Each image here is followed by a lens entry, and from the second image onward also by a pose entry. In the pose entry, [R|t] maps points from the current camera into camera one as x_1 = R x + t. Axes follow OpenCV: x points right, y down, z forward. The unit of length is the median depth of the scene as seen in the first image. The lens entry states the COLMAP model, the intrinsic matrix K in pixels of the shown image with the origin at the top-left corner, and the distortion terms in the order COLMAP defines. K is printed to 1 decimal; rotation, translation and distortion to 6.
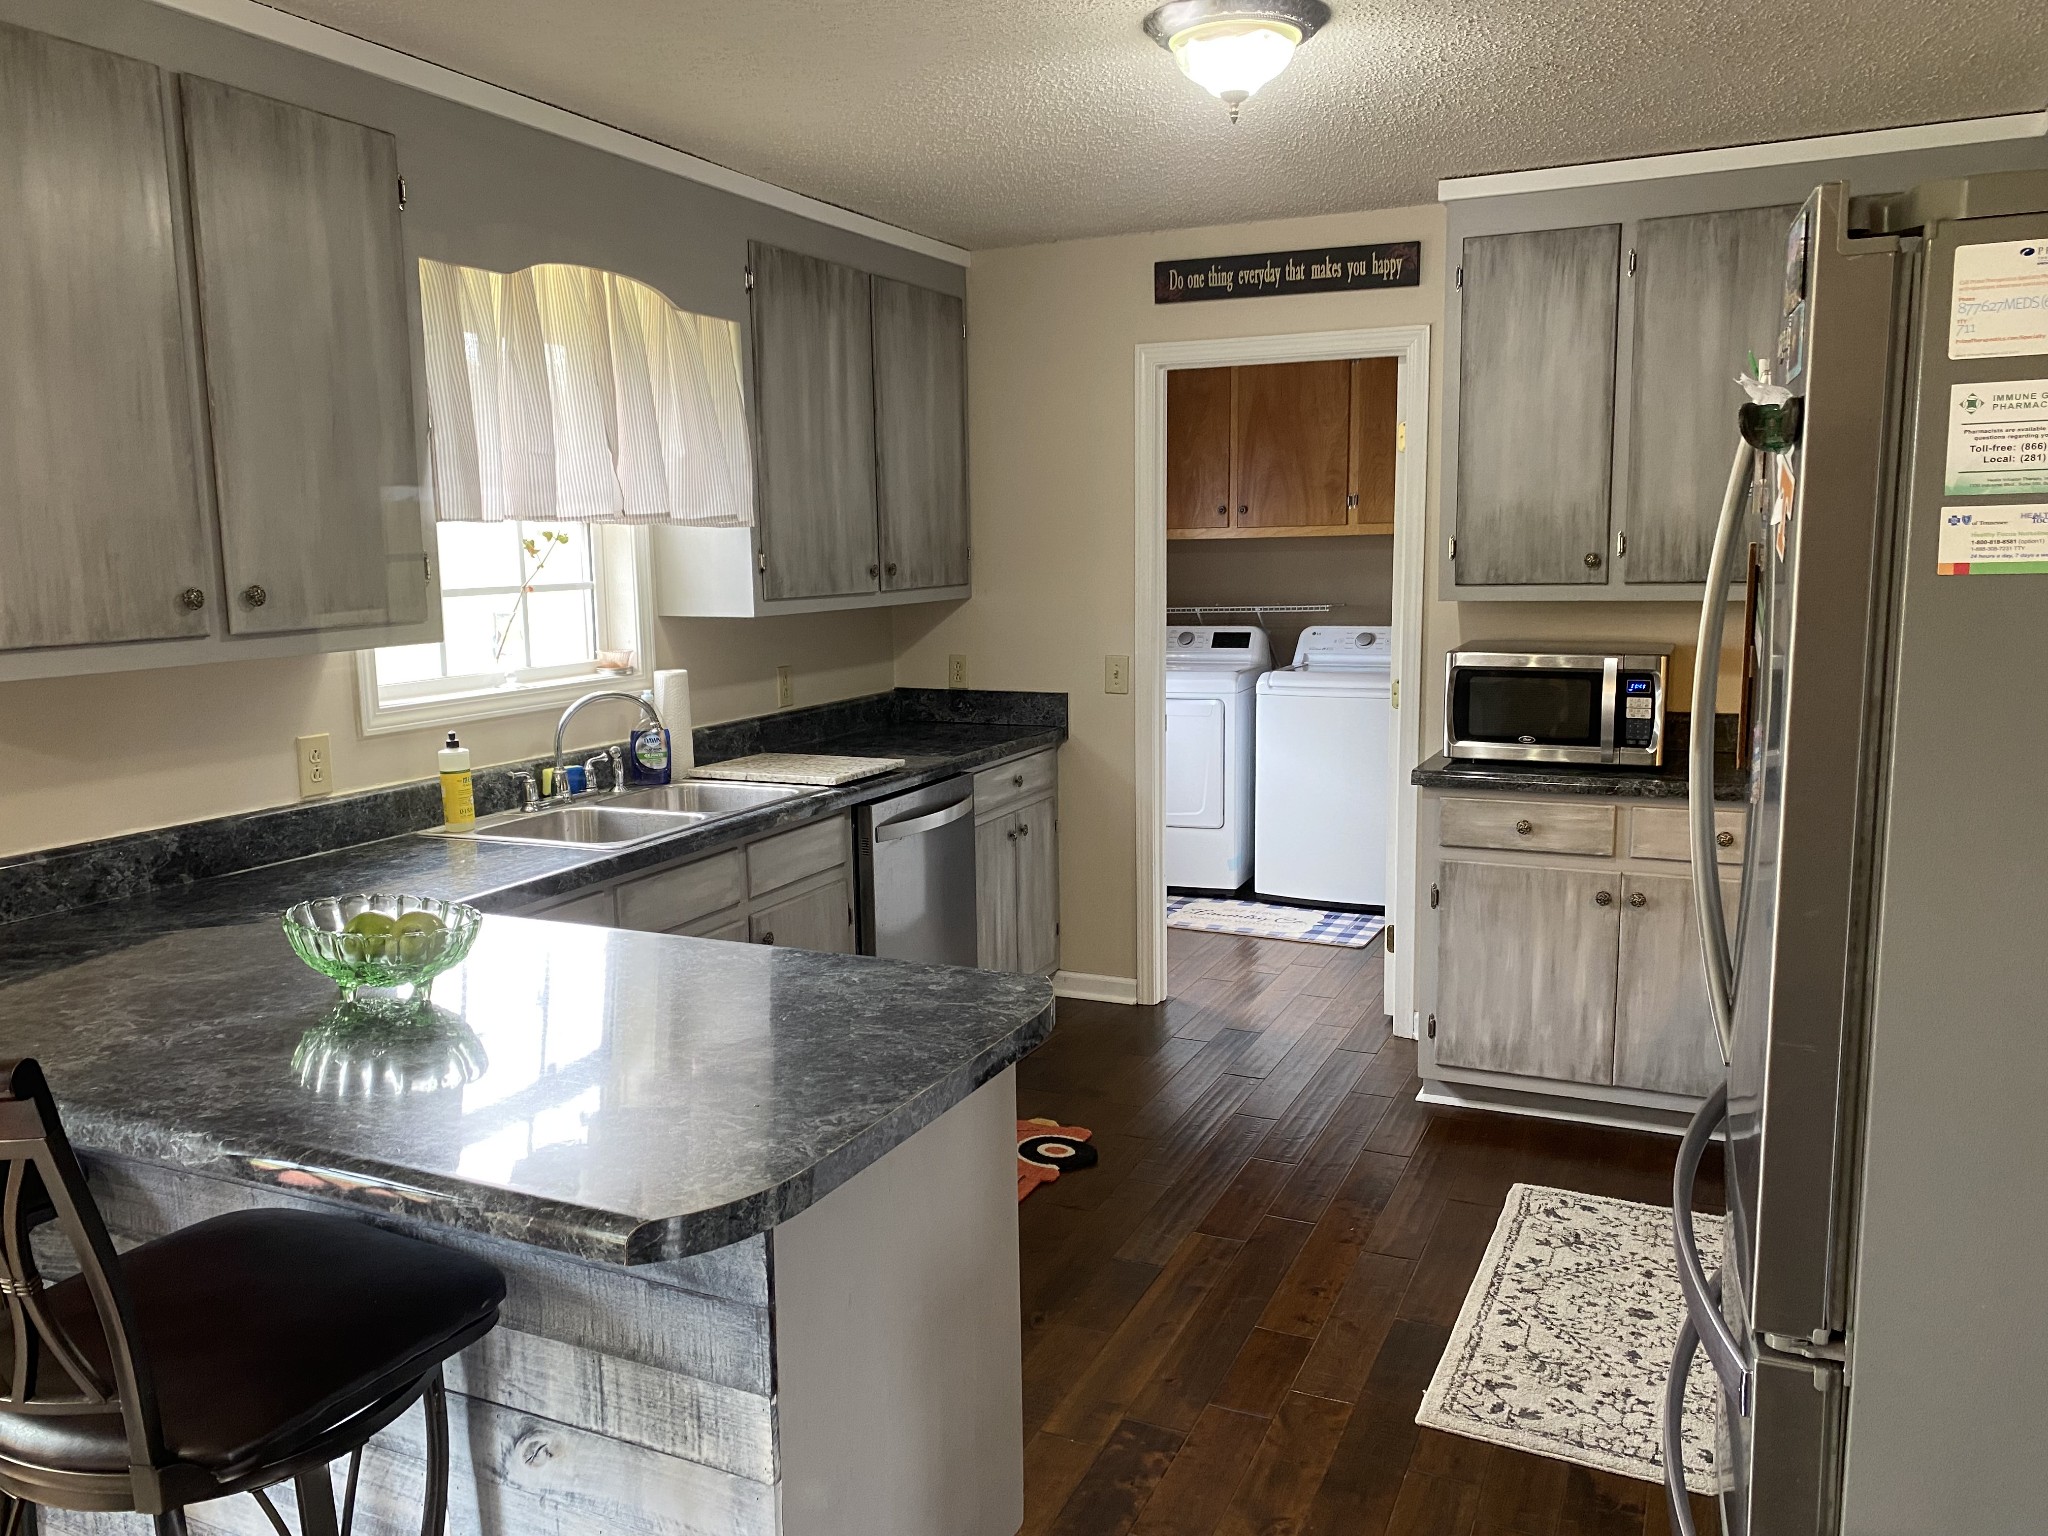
lens RADIAL K [[1585.9, 0, 1017.1], [0, 1585.9, 772.9], [0, 0, 1]] dist [0.003087, -0.002536]
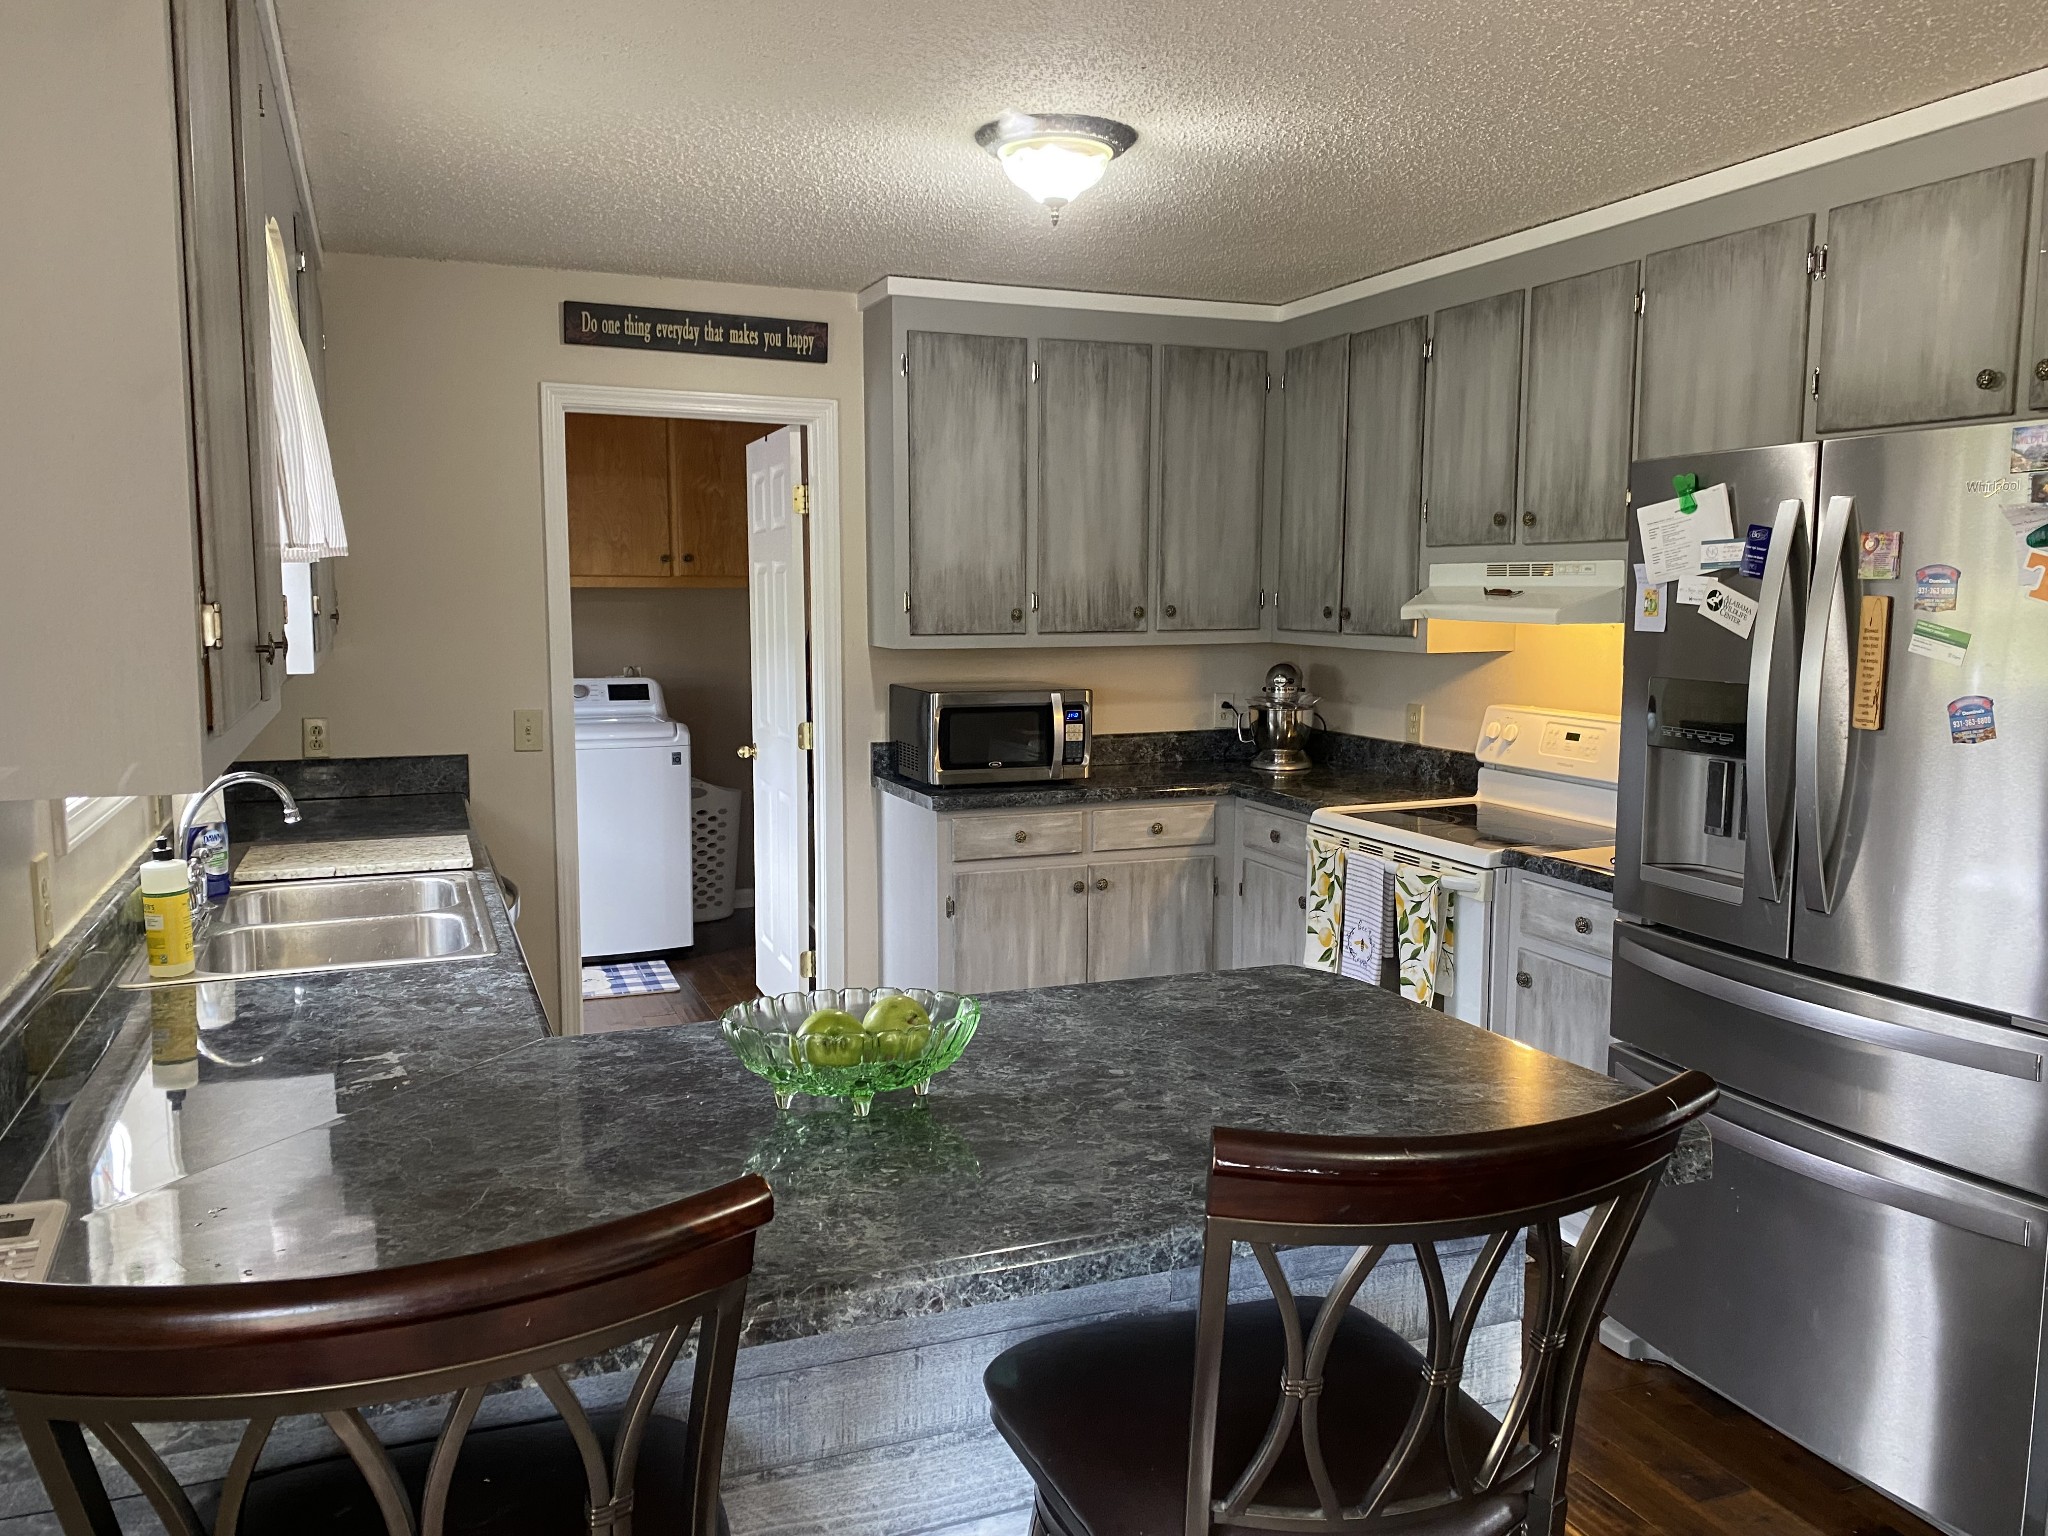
lens RADIAL K [[1556.4, 0, 1024.8], [0, 1556.4, 788.4], [0, 0, 1]] dist [0.054377, -0.004251]
pose [[0.679928, -0.075101, 0.729423, -0.512755], [0.092900, 0.995548, 0.015905, -0.019779], [-0.727370, 0.056949, 0.683878, 0.191302]]
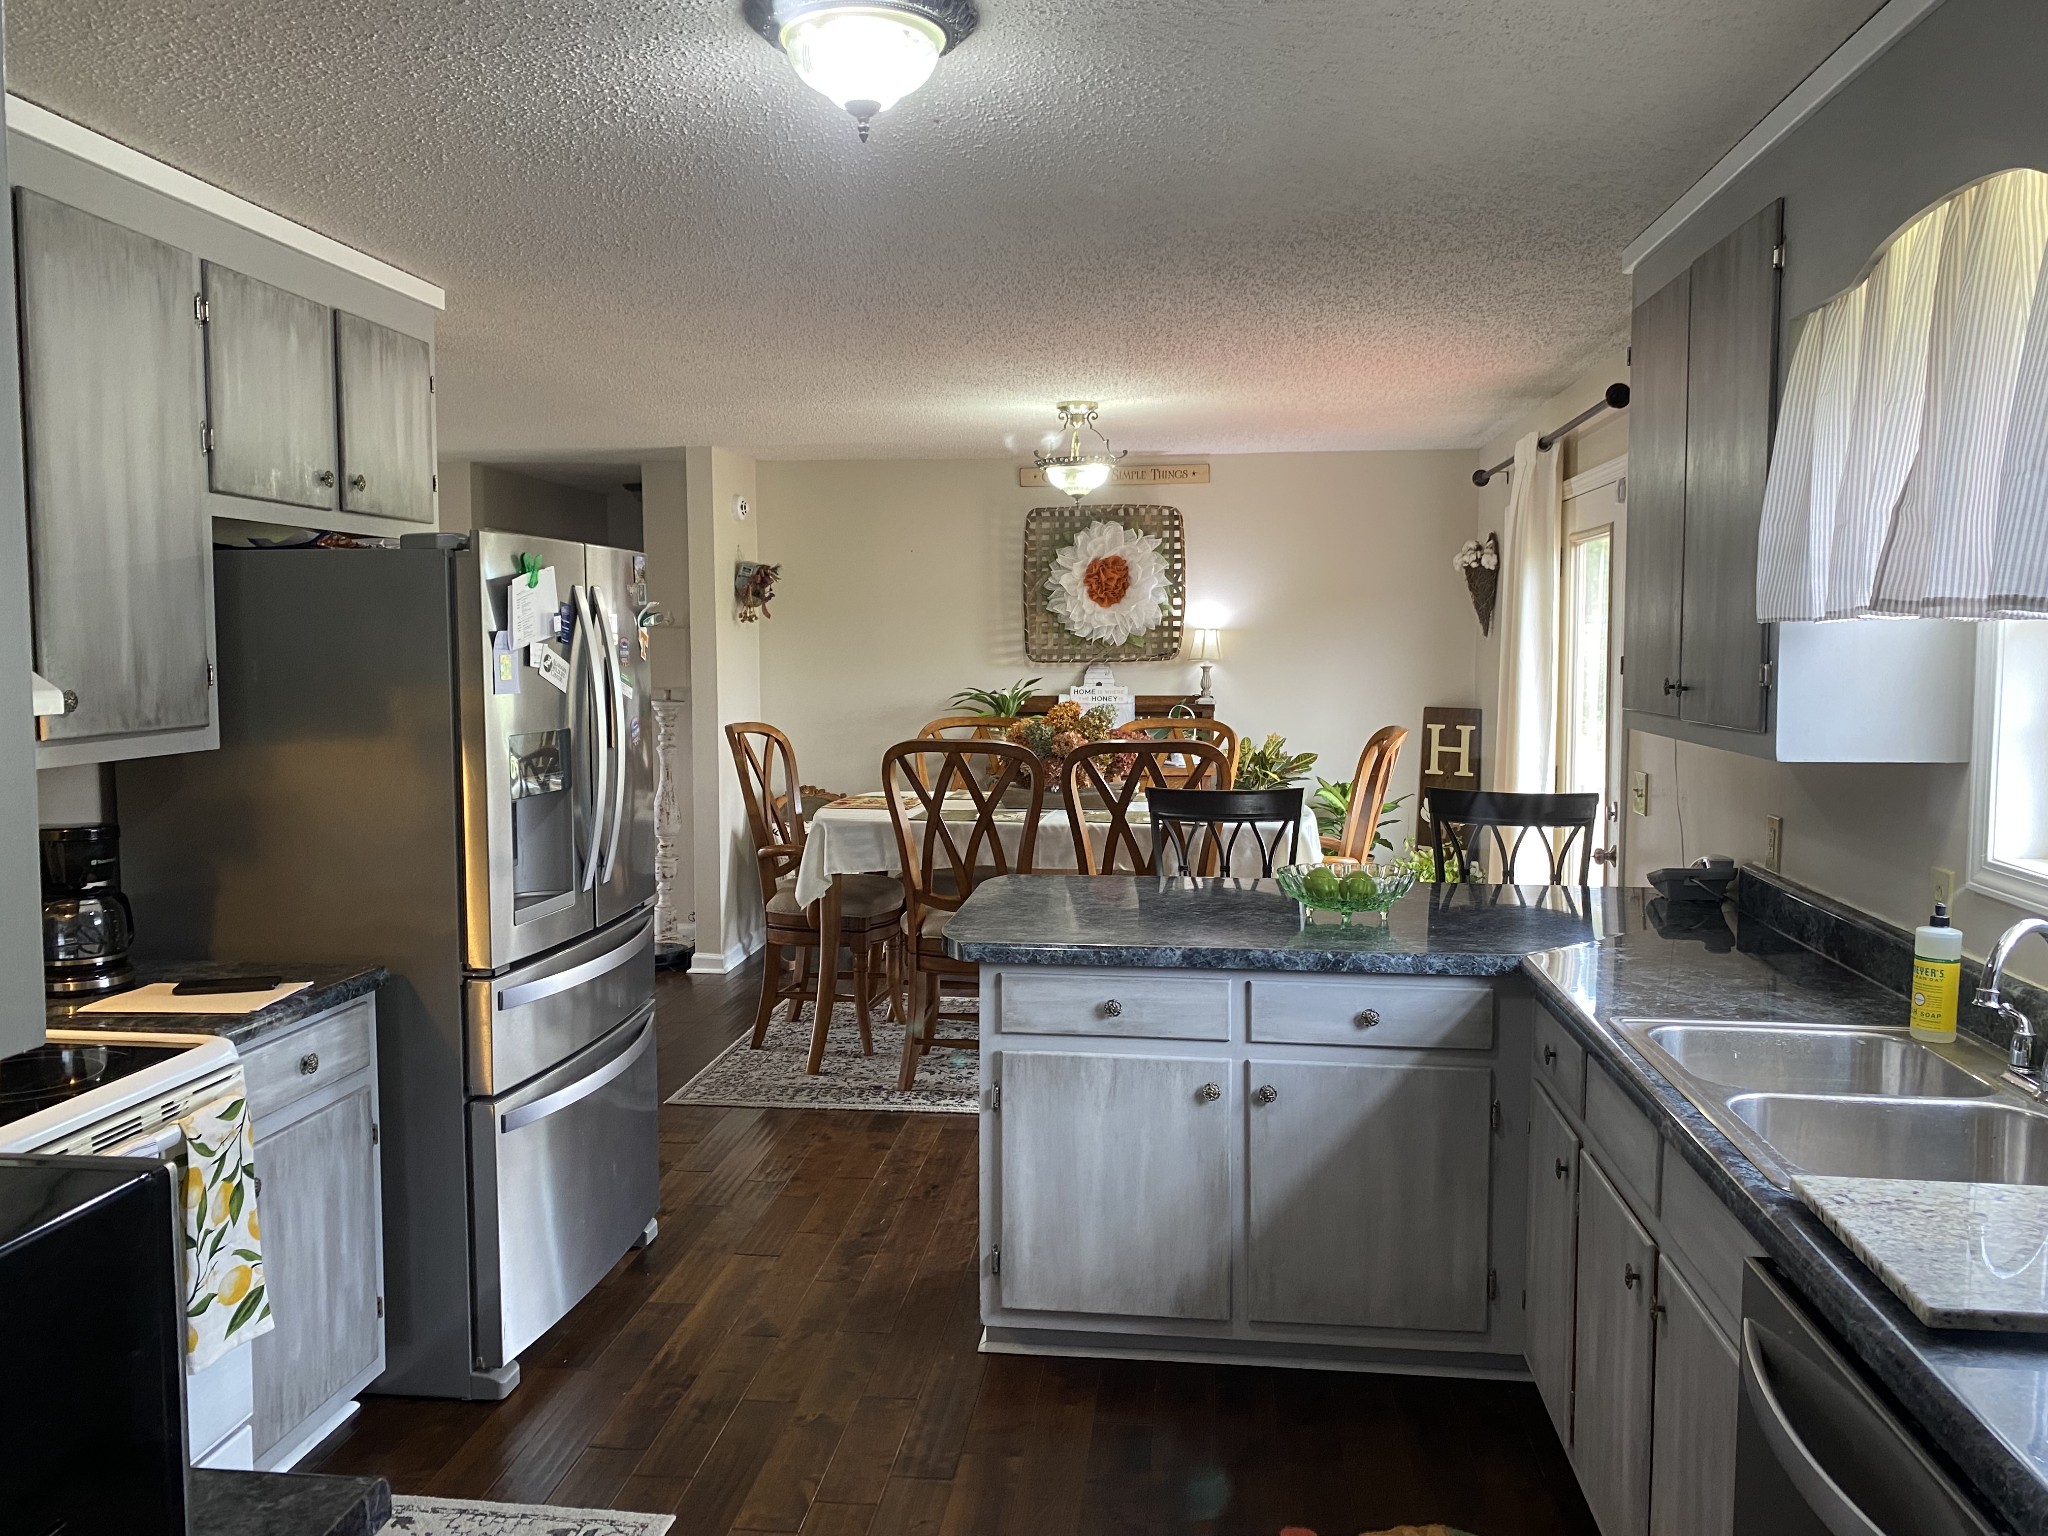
lens RADIAL K [[1590.3, 0, 1024.0], [0, 1590.3, 768.0], [0, 0, 1]] dist [0.012564, -0.003775]
pose [[-0.950493, 0.038837, -0.308309, 0.226833], [-0.034336, 0.972958, 0.228415, -0.207479], [0.308843, 0.227693, -0.923457, 1.291977]]
